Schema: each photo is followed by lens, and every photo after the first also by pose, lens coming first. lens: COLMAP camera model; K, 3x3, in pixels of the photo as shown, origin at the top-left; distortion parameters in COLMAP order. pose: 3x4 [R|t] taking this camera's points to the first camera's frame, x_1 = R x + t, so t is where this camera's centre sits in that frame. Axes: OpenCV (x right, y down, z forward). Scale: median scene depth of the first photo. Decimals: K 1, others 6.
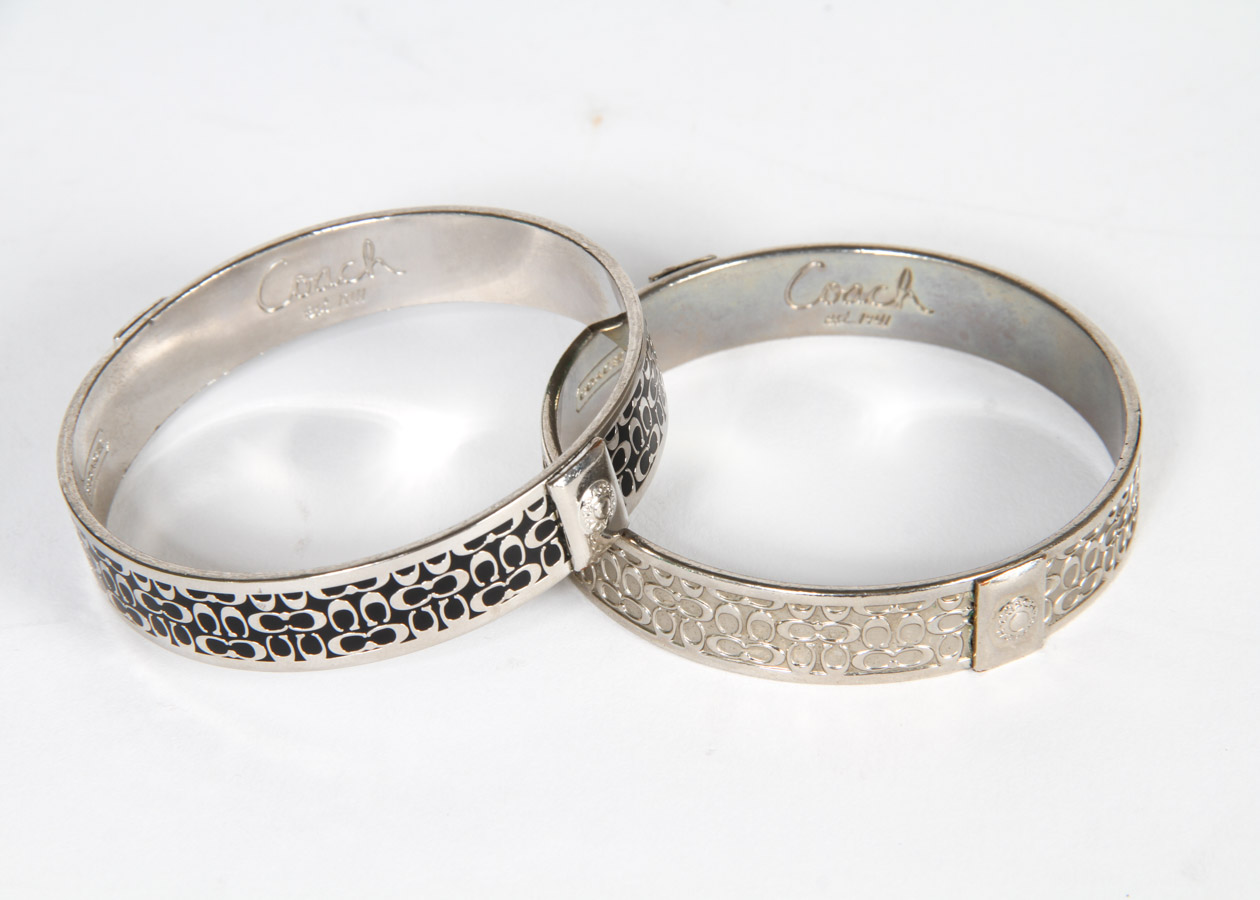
lens RADIAL K [[8123.2, 0, 629.8], [0, 8123.2, 448.1], [0, 0, 1]] dist [-0.961475, 0.000000]
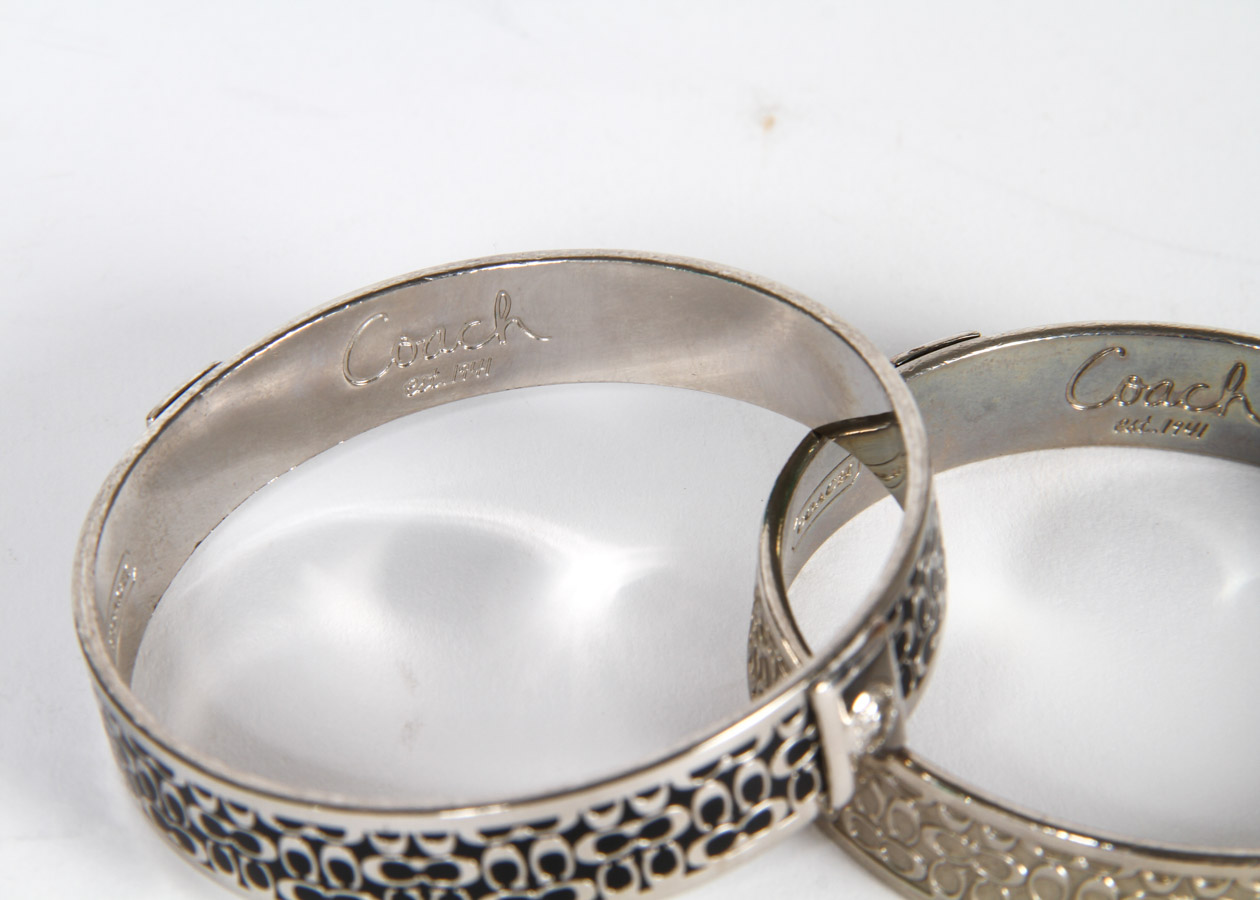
lens RADIAL K [[8123.2, 0, 629.2], [0, 8123.2, 450.3], [0, 0, 1]] dist [-0.961475, 0.000000]
pose [[0.998403, 0.045042, 0.034085, -0.046809], [-0.045481, 0.998891, 0.012207, -0.021875], [-0.033497, -0.013738, 0.999344, 0.300278]]
